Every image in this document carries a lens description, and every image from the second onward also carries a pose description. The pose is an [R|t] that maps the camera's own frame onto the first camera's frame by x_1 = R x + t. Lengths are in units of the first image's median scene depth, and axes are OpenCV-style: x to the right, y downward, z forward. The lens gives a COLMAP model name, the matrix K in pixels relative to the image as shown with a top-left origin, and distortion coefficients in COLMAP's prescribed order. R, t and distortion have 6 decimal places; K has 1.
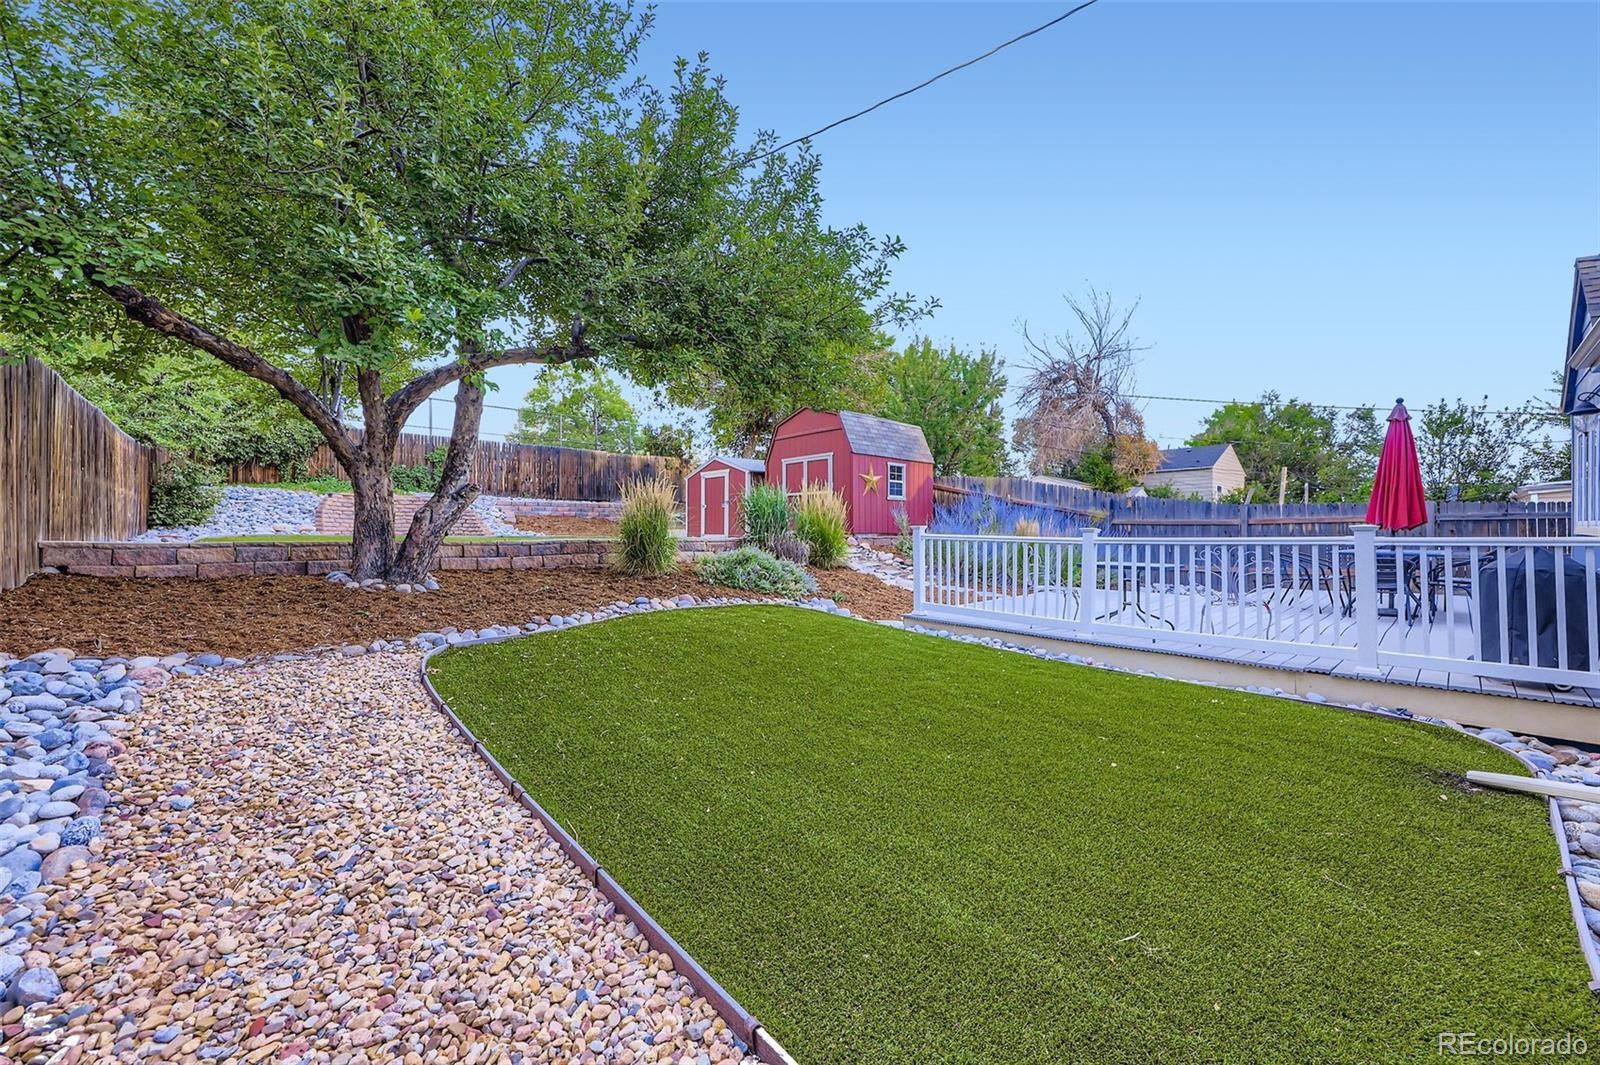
lens RADIAL K [[623.7, 0, 799.4], [0, 623.7, 526.5], [0, 0, 1]] dist [0.007056, -0.000997]
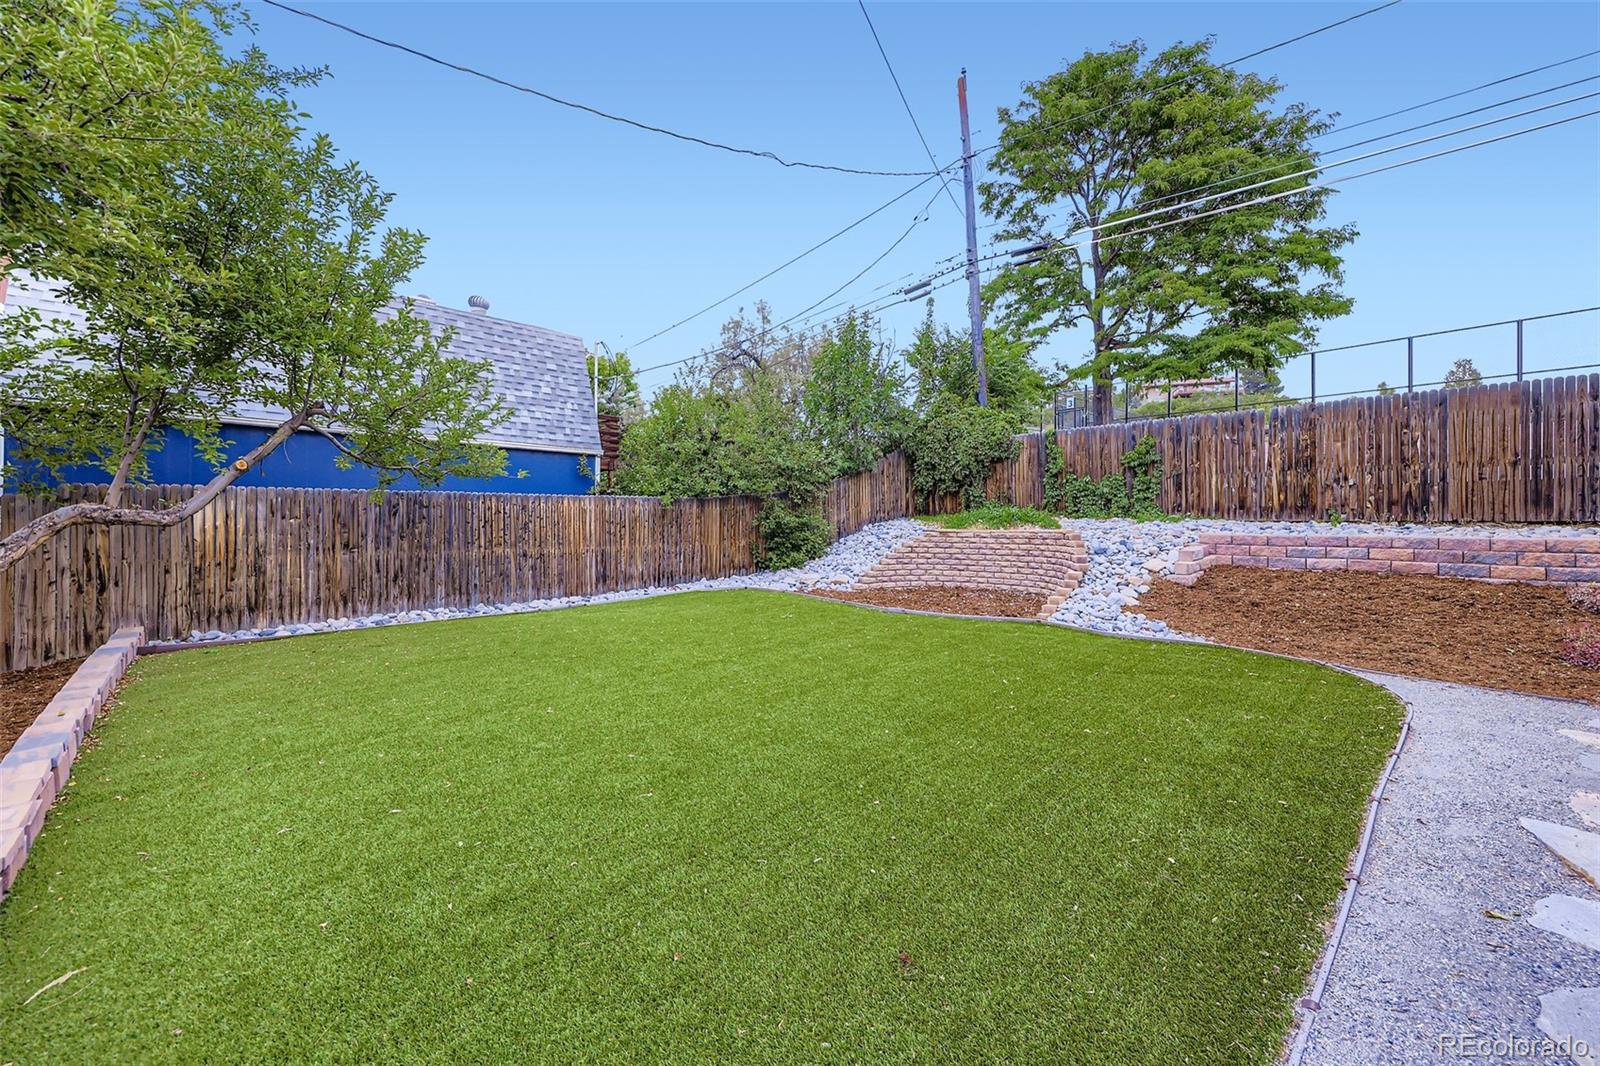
lens RADIAL K [[623.7, 0, 793.2], [0, 623.7, 522.7], [0, 0, 1]] dist [0.007056, -0.000997]
pose [[0.014673, 0.004501, -0.999882, 0.011596], [0.006248, 0.999970, 0.004593, -0.059604], [0.999873, -0.006314, 0.014645, 0.729618]]
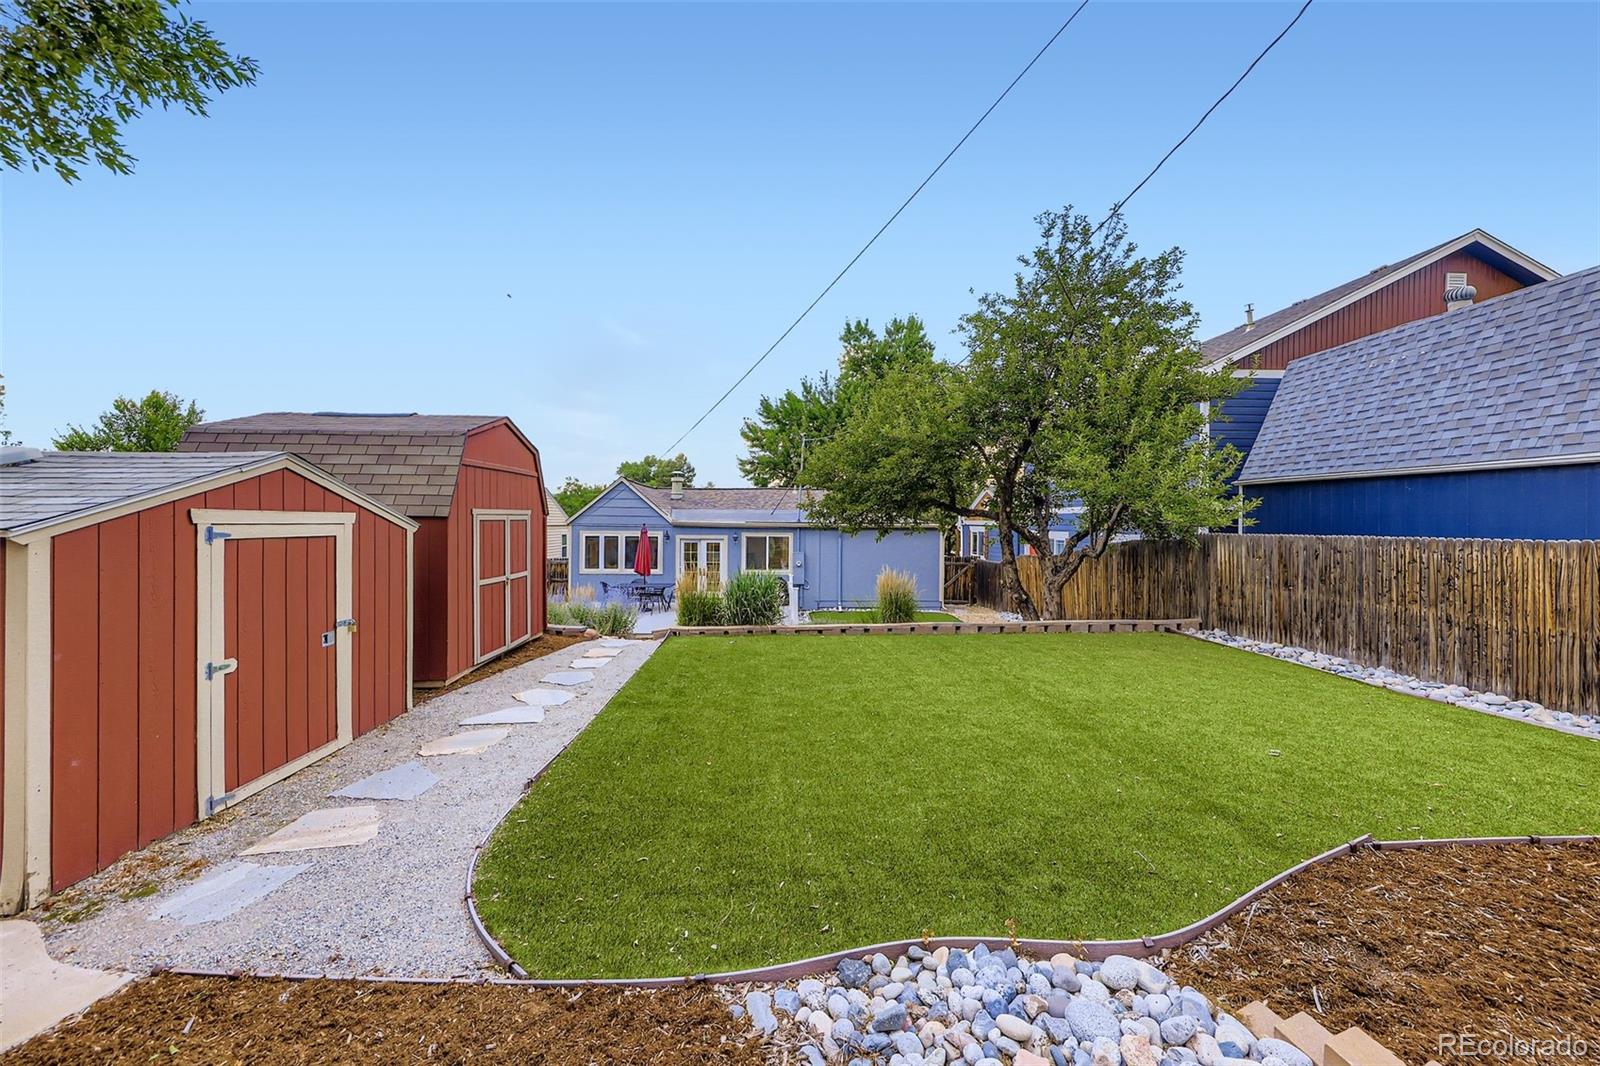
lens RADIAL K [[623.7, 0, 793.1], [0, 623.7, 524.2], [0, 0, 1]] dist [0.007056, -0.000997]
pose [[-0.766473, -0.005925, 0.642250, -0.476634], [-0.010118, 0.999945, -0.002851, -0.087771], [-0.642197, -0.008684, -0.766490, 1.093003]]
